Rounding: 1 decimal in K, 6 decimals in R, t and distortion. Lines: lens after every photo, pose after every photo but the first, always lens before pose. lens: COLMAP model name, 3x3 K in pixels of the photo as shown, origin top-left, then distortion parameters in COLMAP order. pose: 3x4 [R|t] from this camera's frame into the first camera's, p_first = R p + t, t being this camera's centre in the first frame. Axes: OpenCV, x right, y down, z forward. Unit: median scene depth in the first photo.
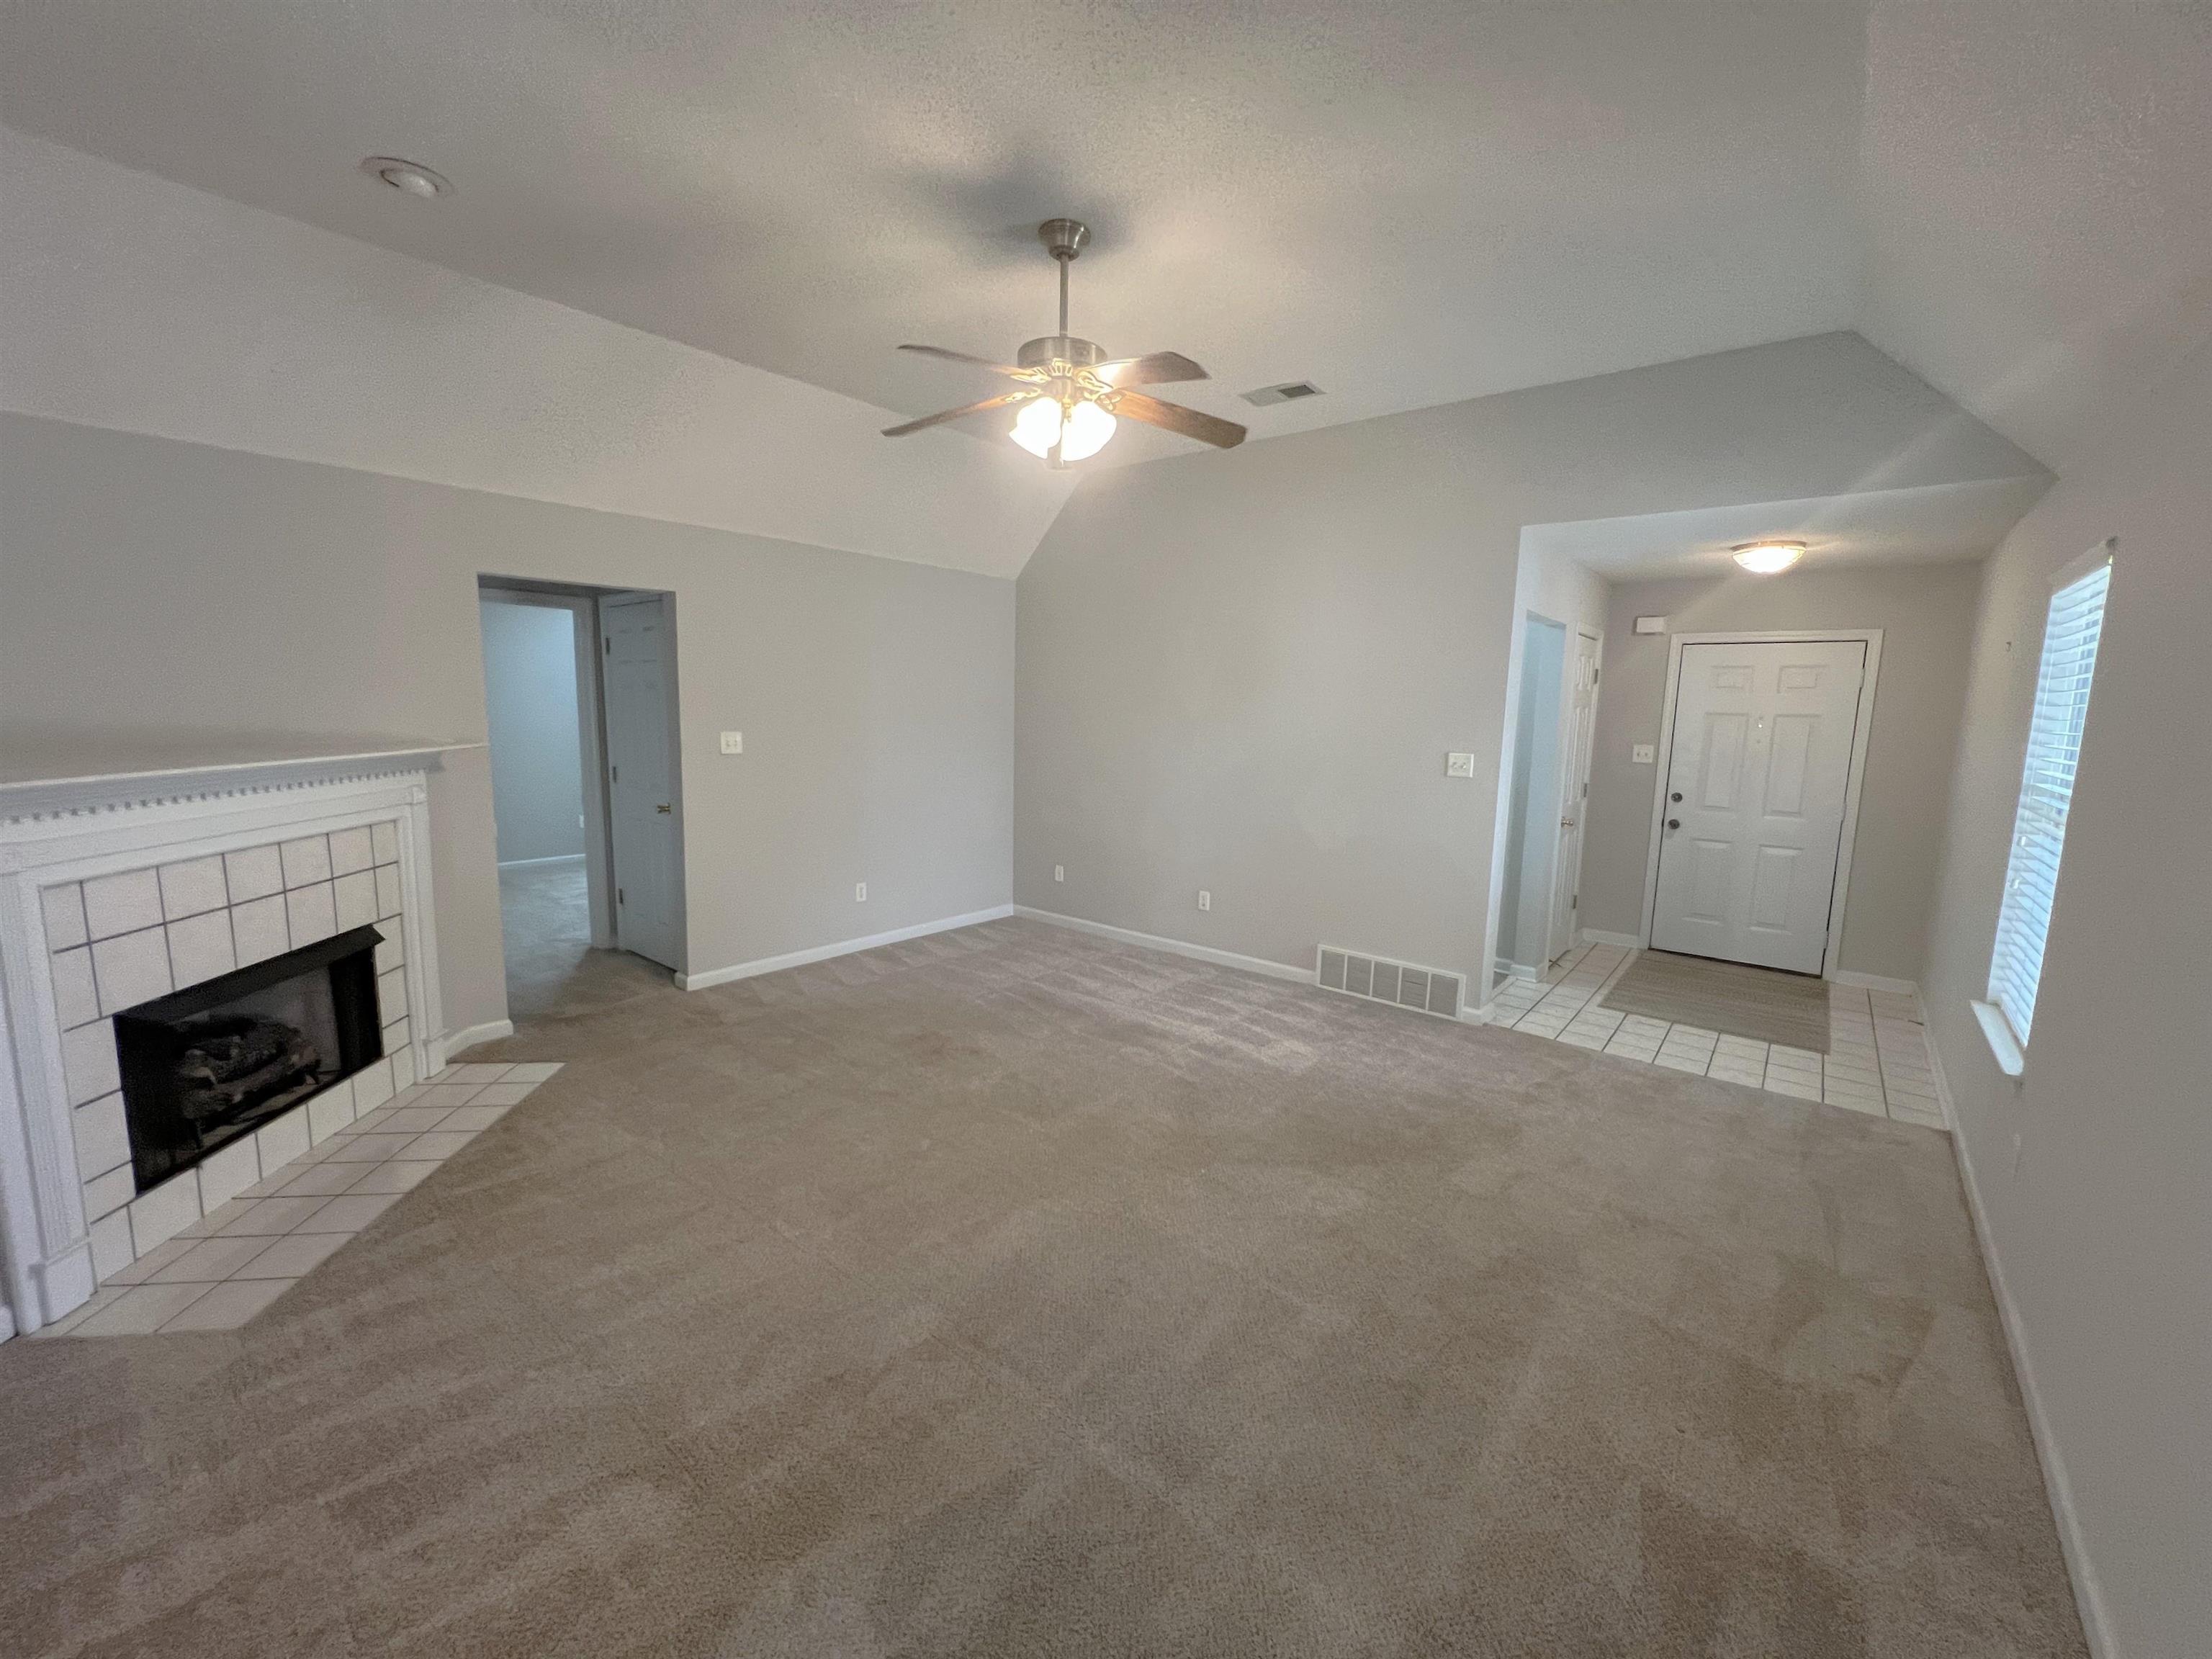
lens RADIAL K [[877.6, 0, 1109.8], [0, 877.6, 828.9], [0, 0, 1]] dist [-0.016387, -0.000150]
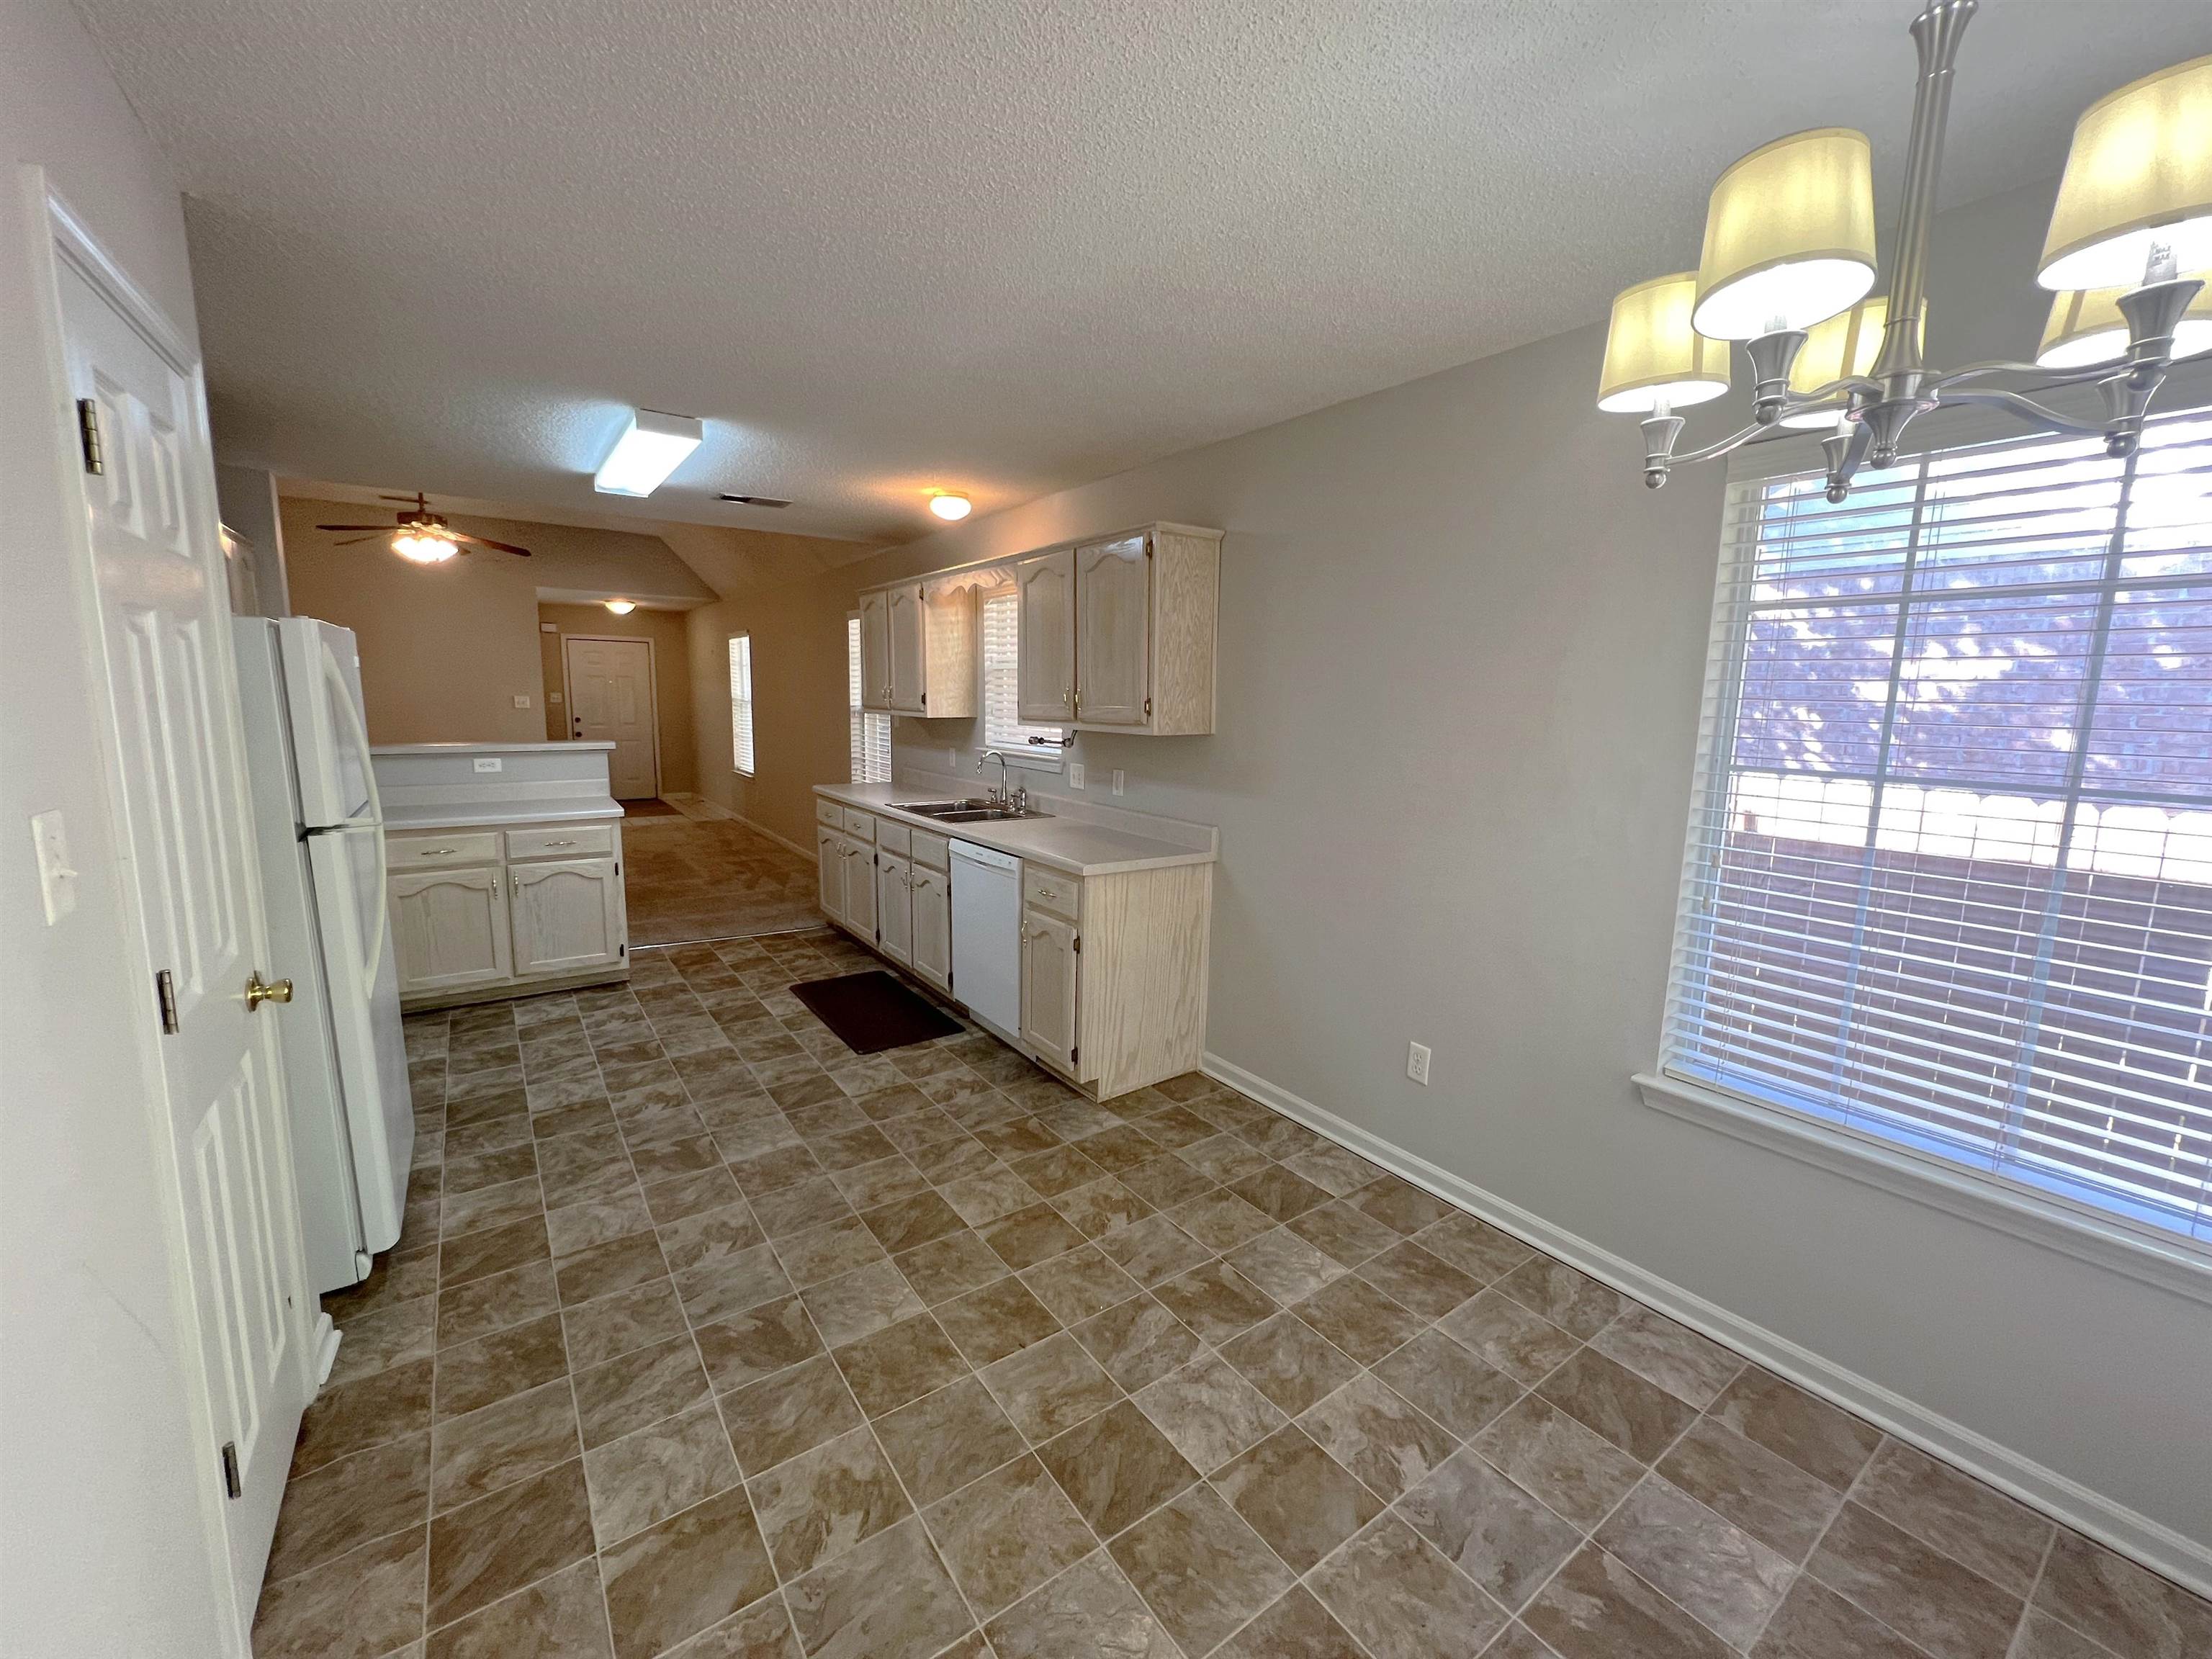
lens RADIAL K [[893.0, 0, 1115.1], [0, 893.0, 823.8], [0, 0, 1]] dist [0.000396, 0.000009]
pose [[0.262524, -0.160729, 0.951445, -1.787909], [0.124924, 0.983392, 0.131657, 0.146909], [-0.956805, 0.084296, 0.278243, -1.233749]]
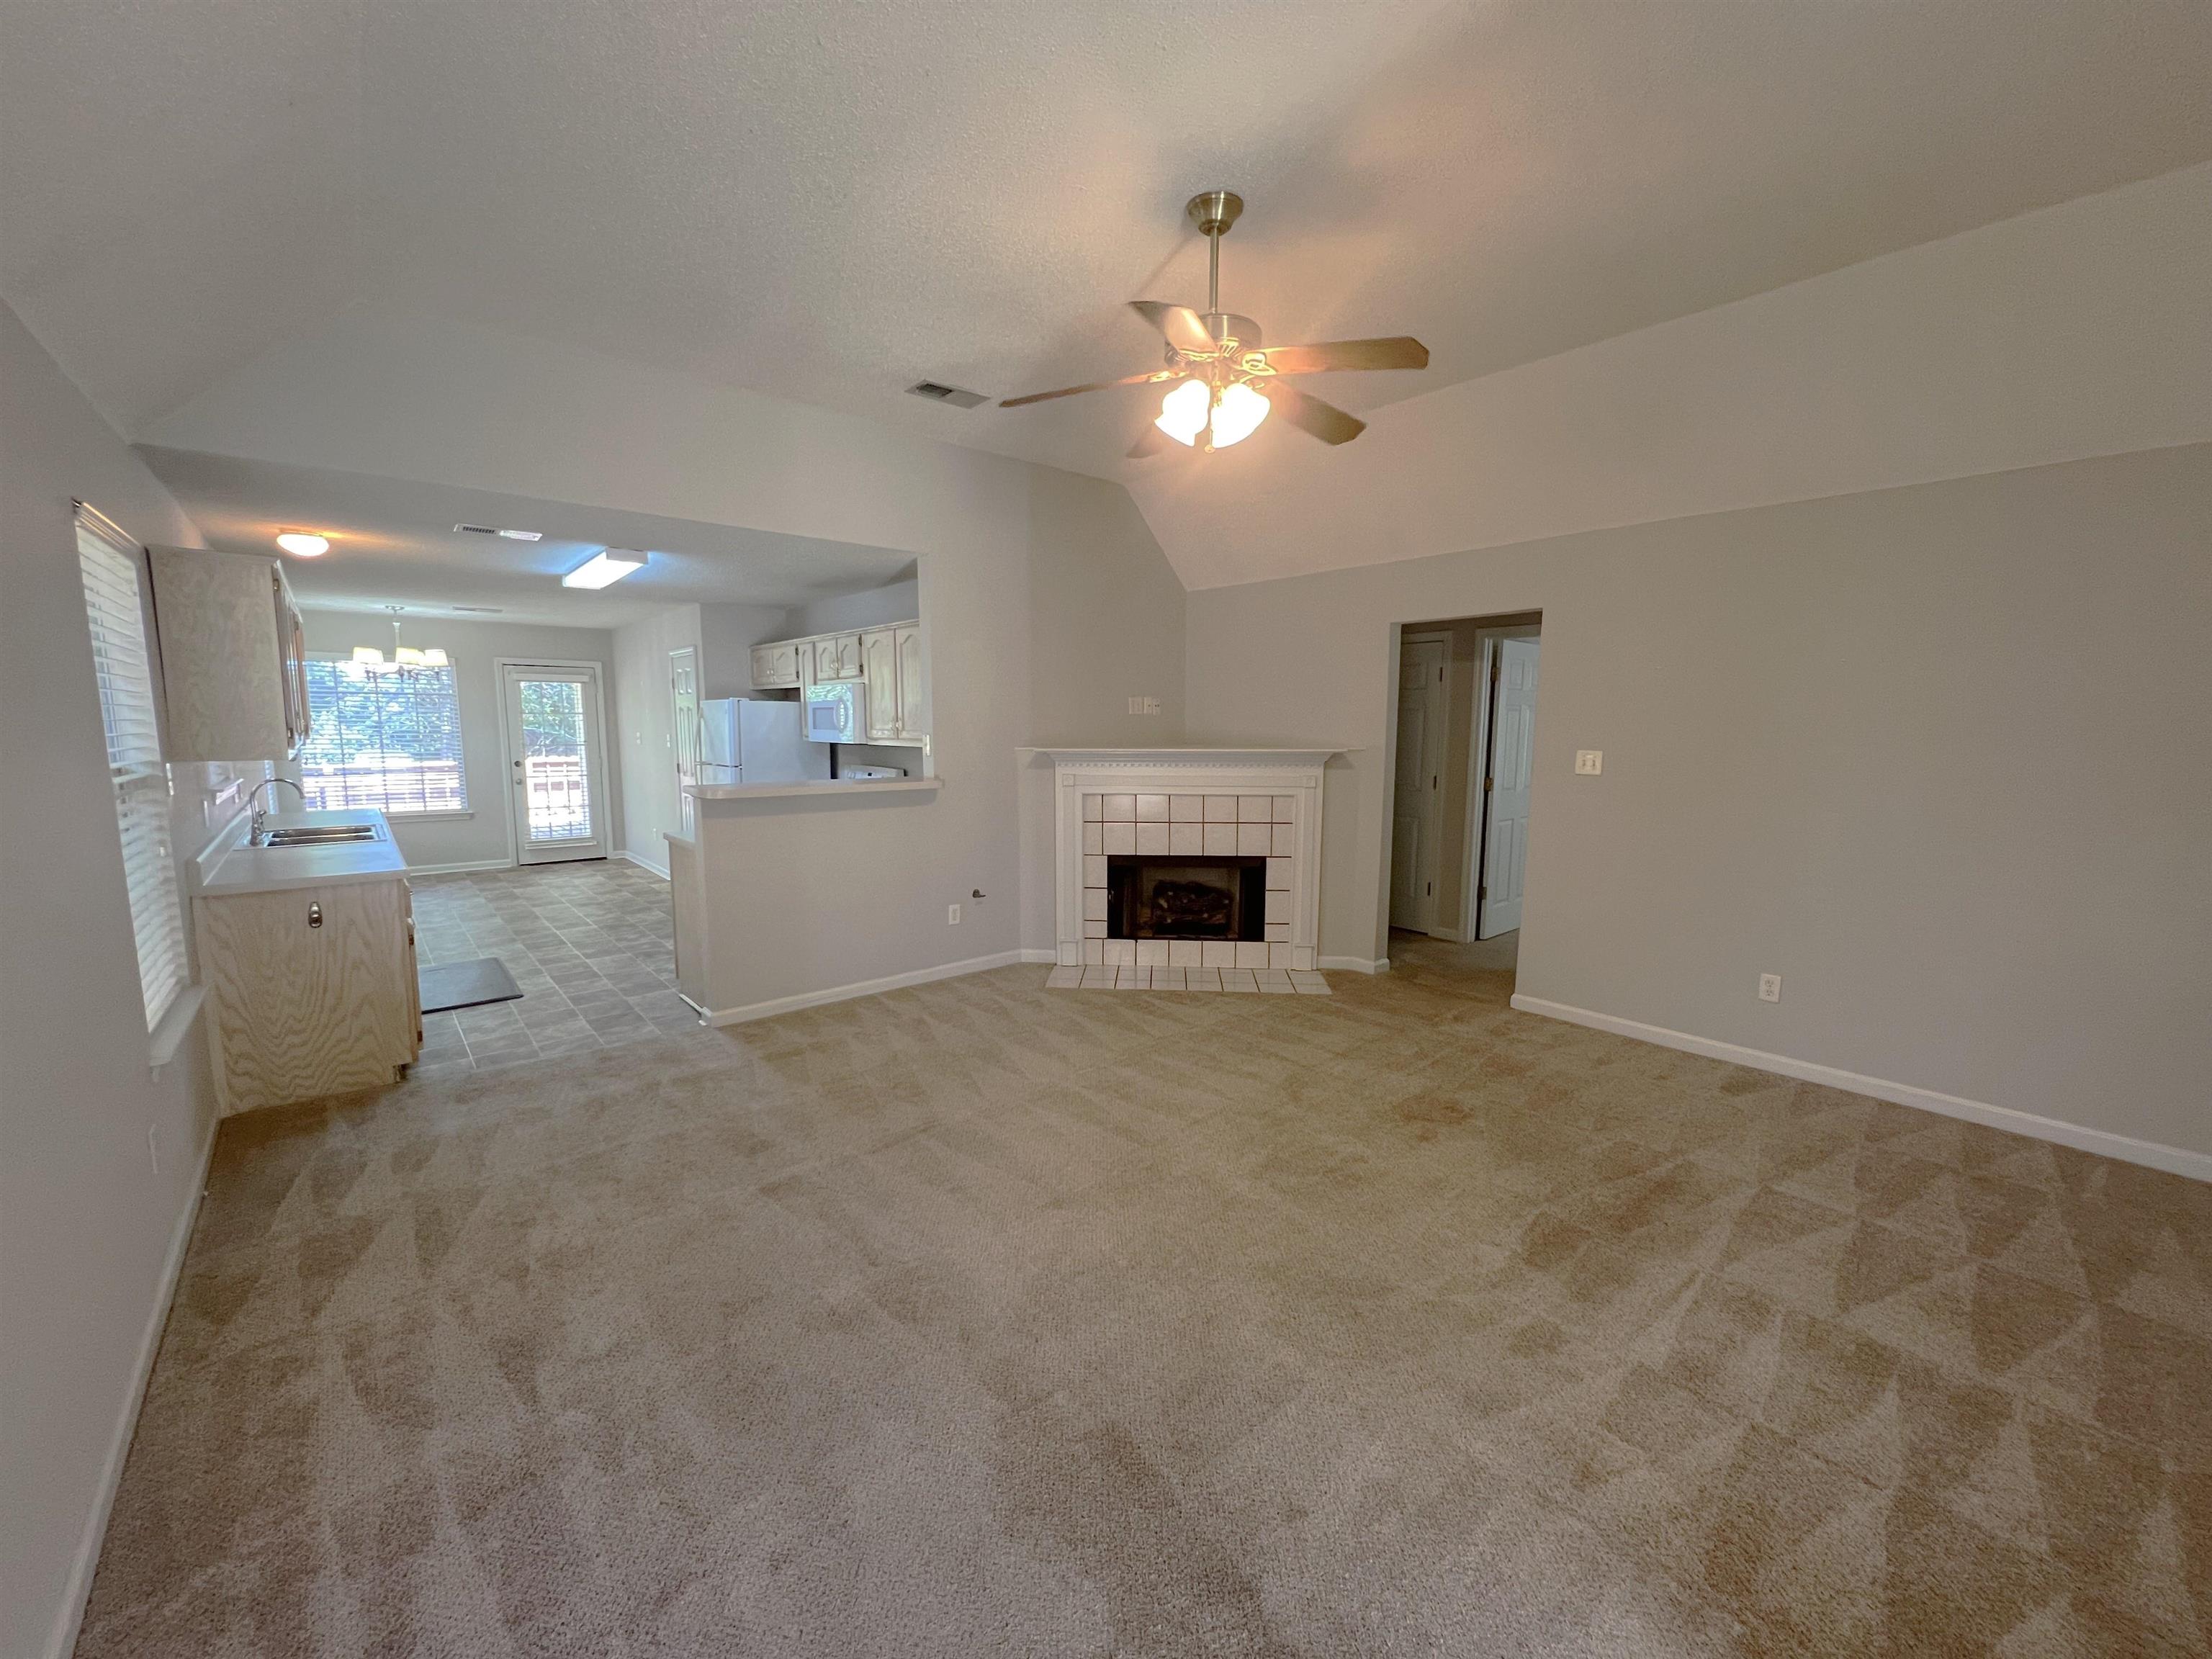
lens RADIAL K [[877.6, 0, 1107.5], [0, 877.6, 832.7], [0, 0, 1]] dist [-0.016387, -0.000150]
pose [[-0.170689, 0.101532, -0.980080, 0.811975], [-0.149057, 0.980569, 0.127542, -0.100609], [0.973985, 0.167858, -0.152238, 0.972389]]
